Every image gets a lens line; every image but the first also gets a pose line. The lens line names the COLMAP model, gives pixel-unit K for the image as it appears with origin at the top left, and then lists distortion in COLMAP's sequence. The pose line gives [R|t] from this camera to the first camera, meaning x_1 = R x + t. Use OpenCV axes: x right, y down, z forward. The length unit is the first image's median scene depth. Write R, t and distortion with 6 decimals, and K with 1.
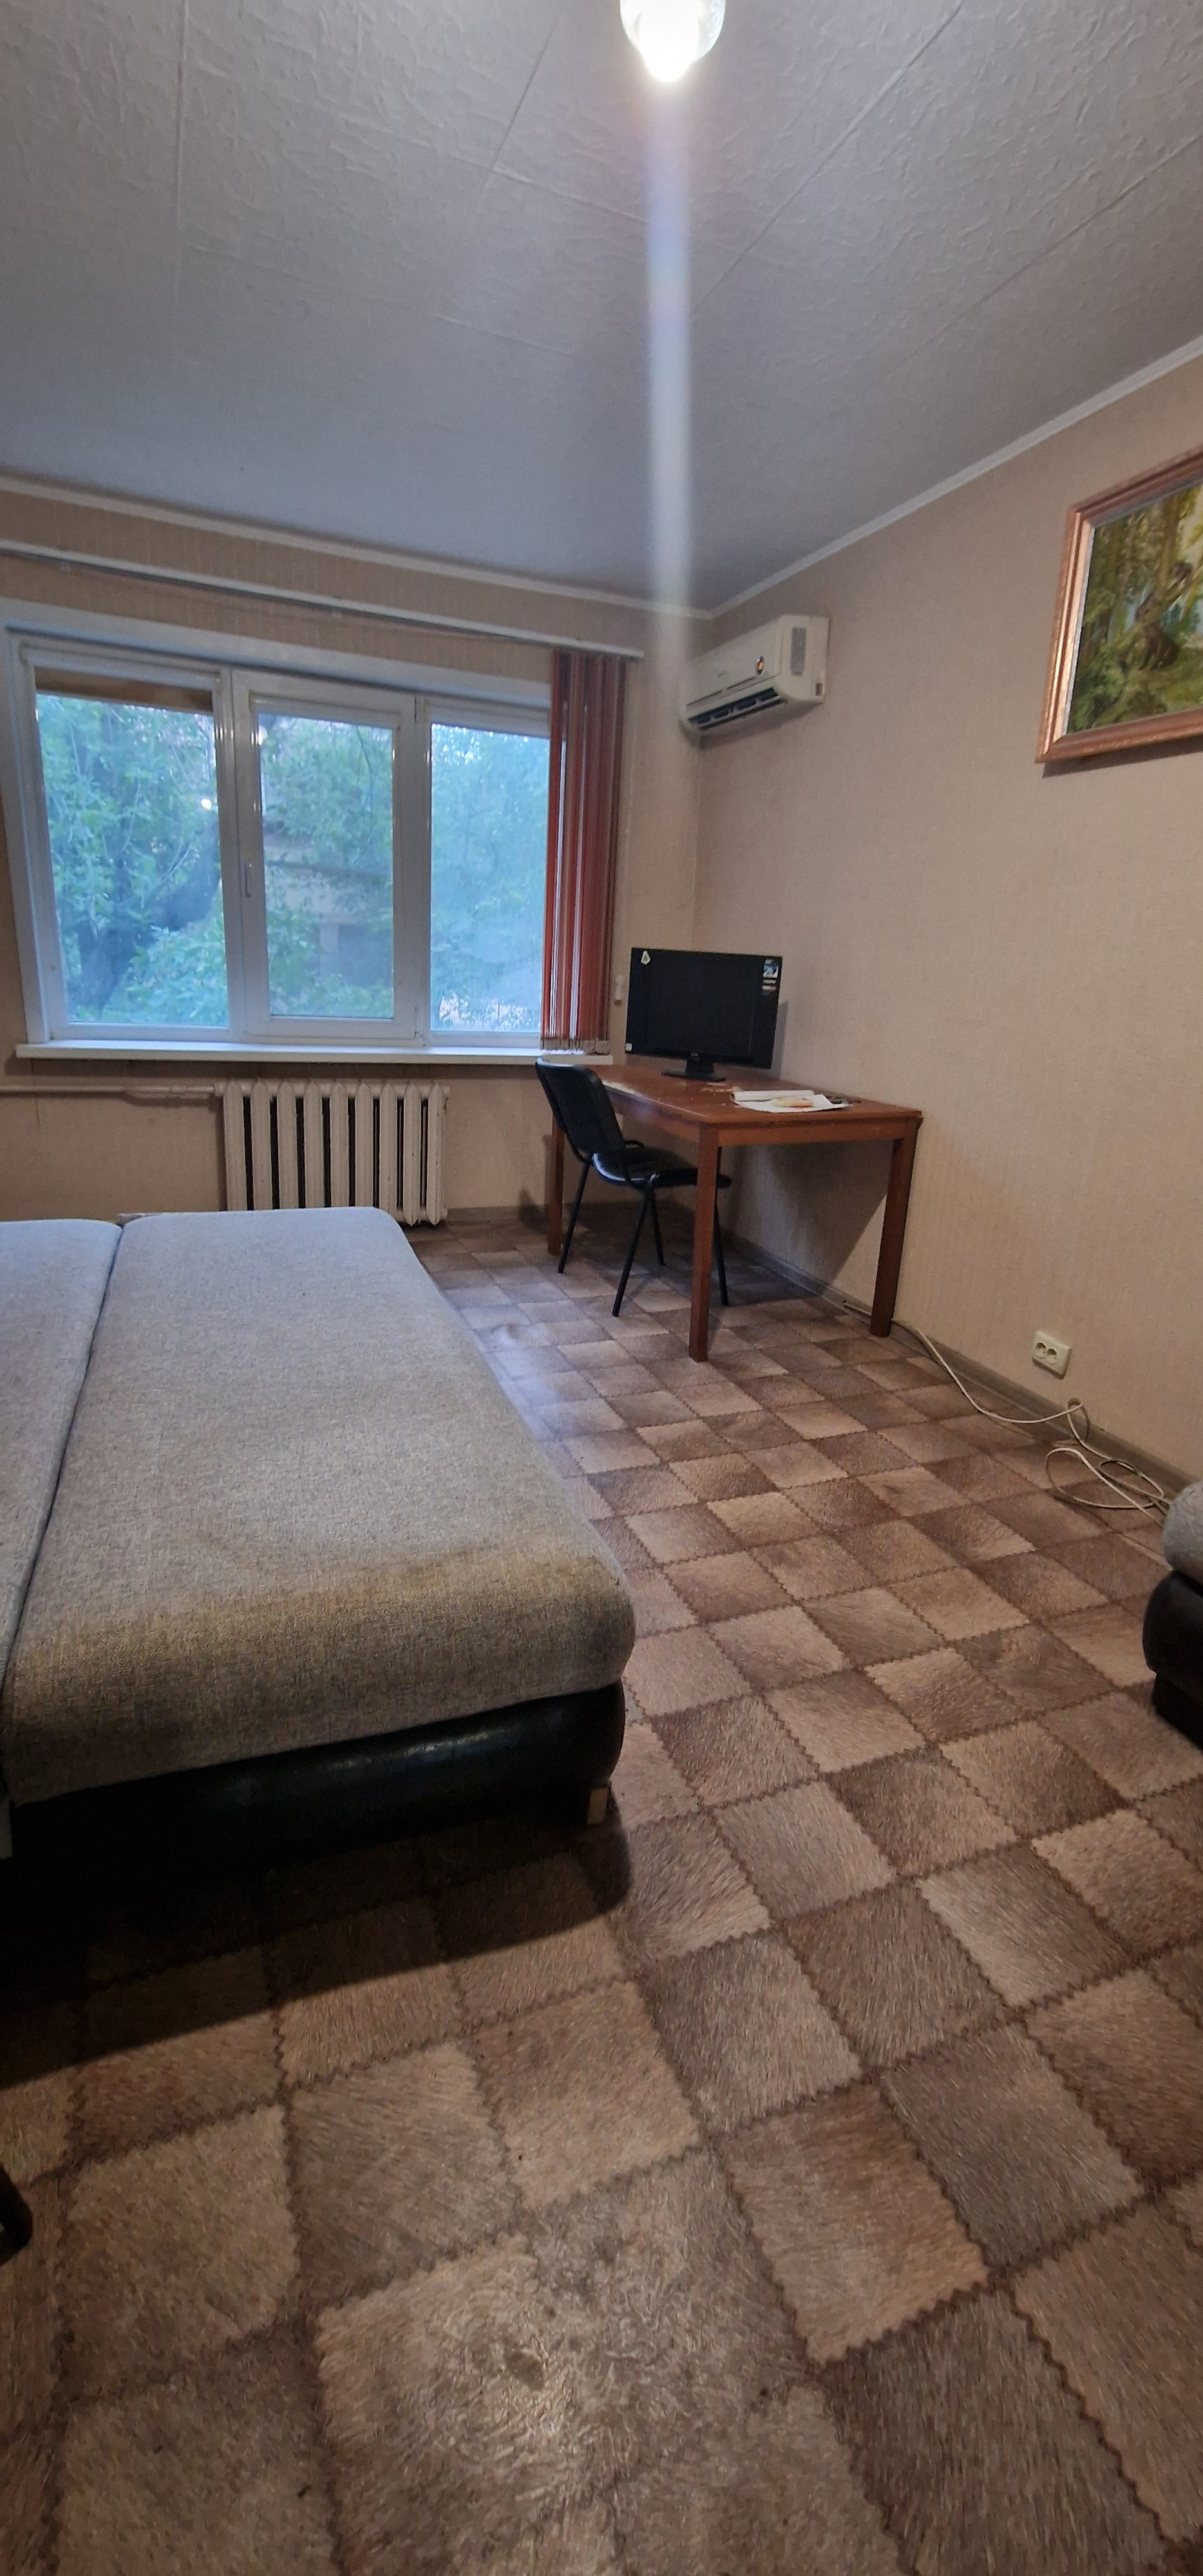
lens RADIAL K [[1062.7, 0, 614.1], [0, 1062.7, 1270.1], [0, 0, 1]] dist [0.002490, -0.001945]
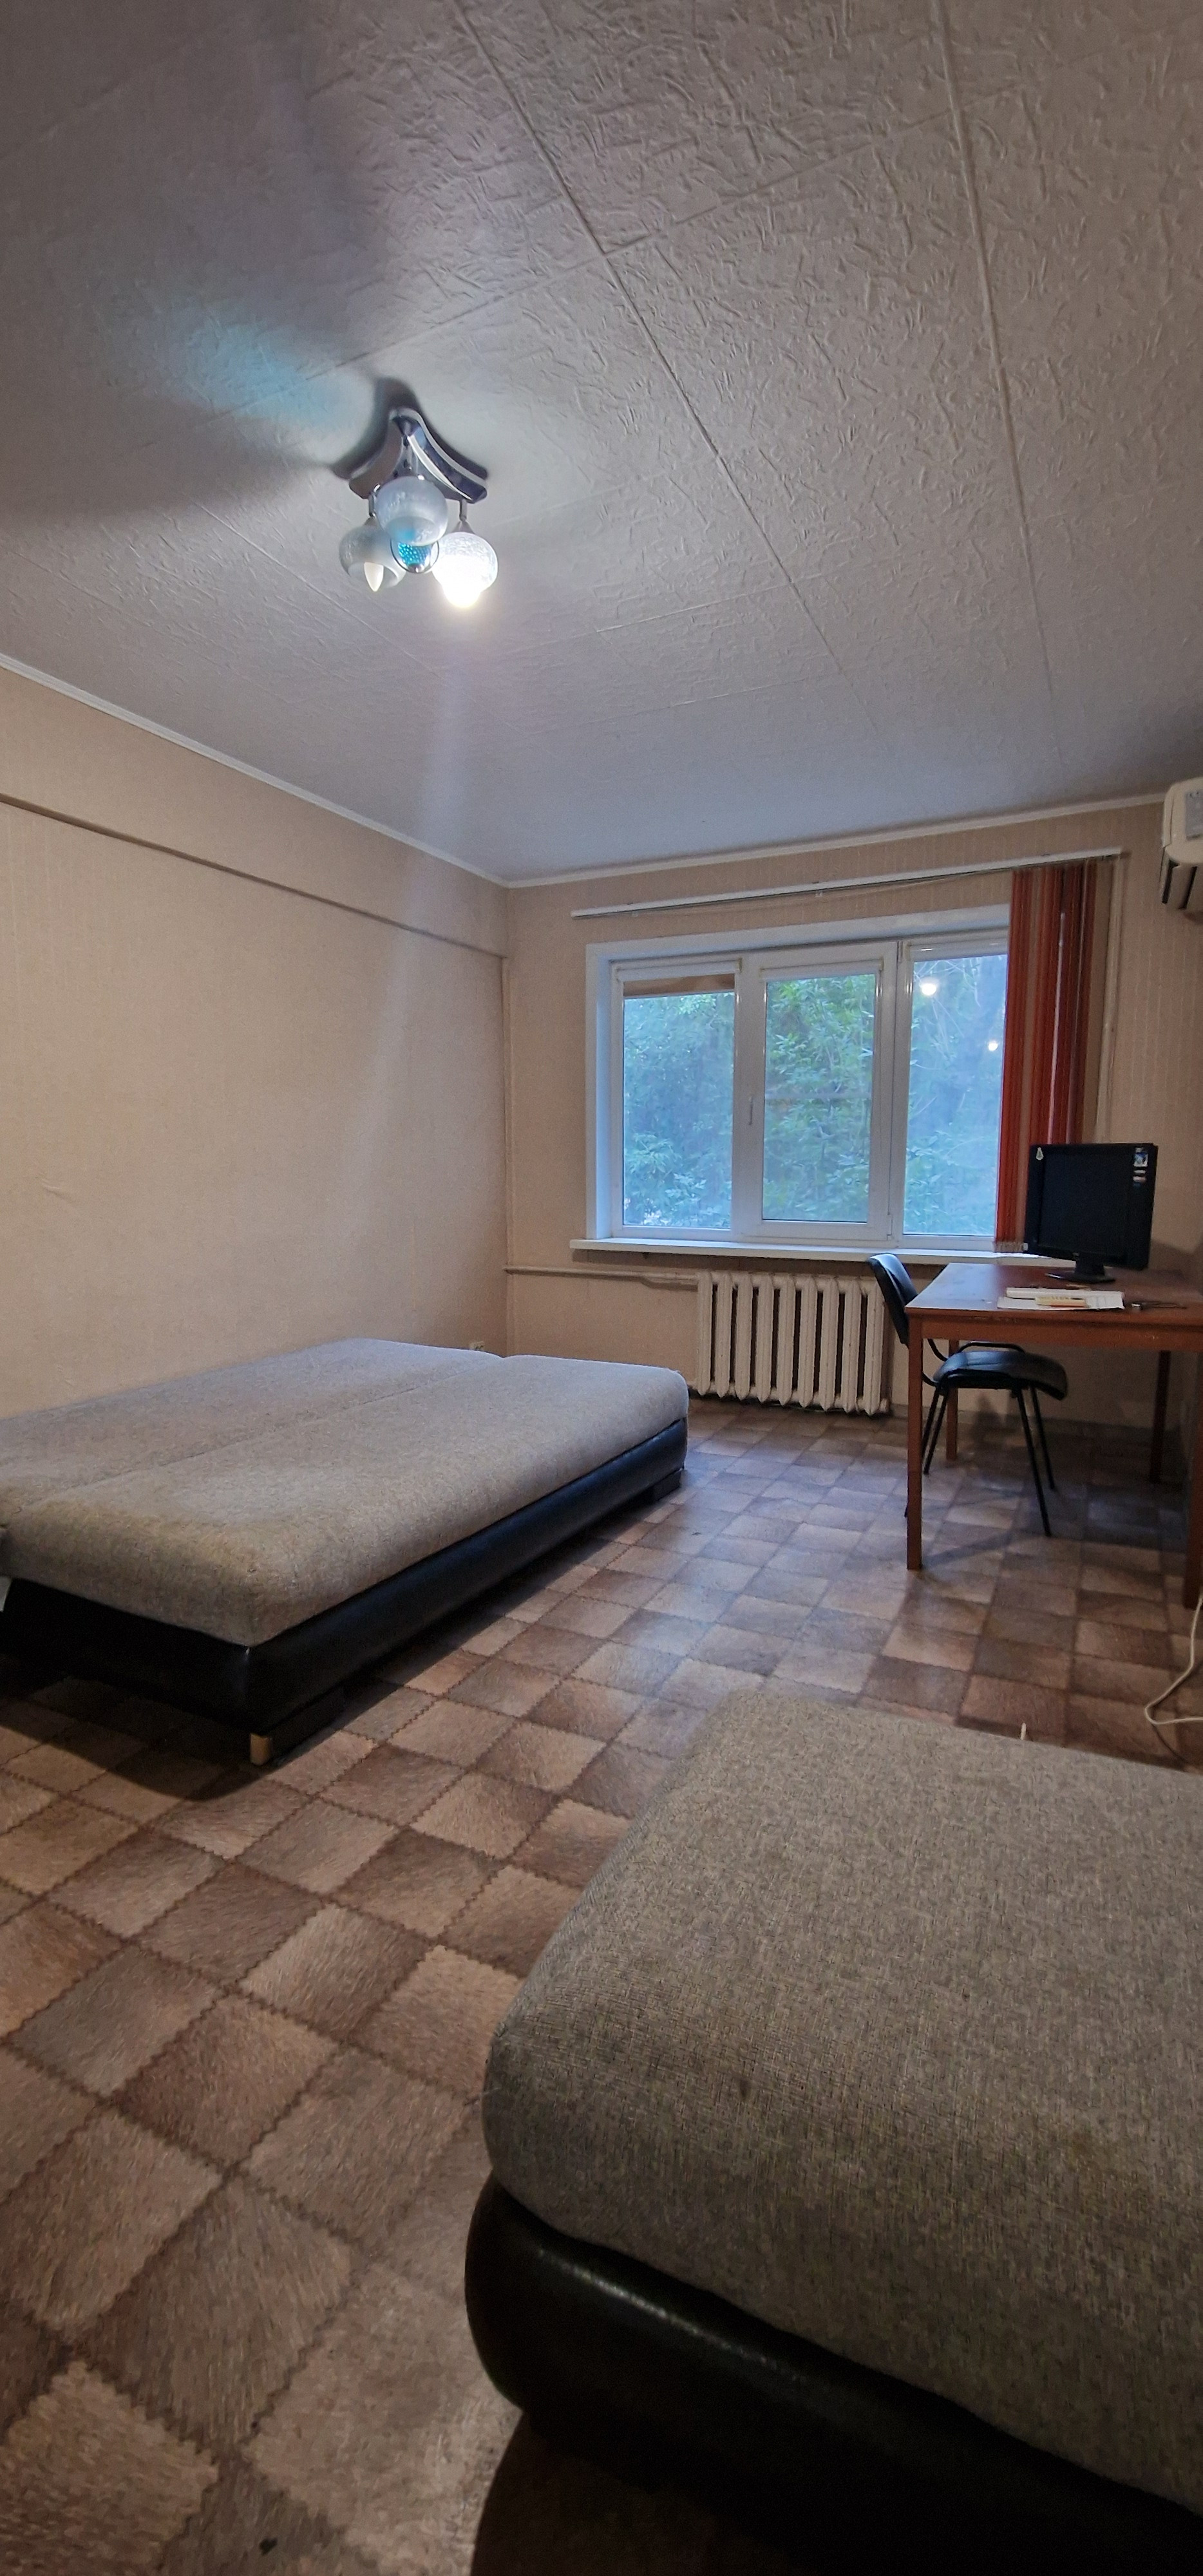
lens RADIAL K [[1062.7, 0, 596.9], [0, 1062.7, 1297.6], [0, 0, 1]] dist [0.002490, -0.001945]
pose [[0.656606, 0.043940, -0.752953, 0.956188], [-0.182196, 0.977977, -0.101810, -0.001807], [0.731897, 0.204034, 0.650151, 0.238940]]
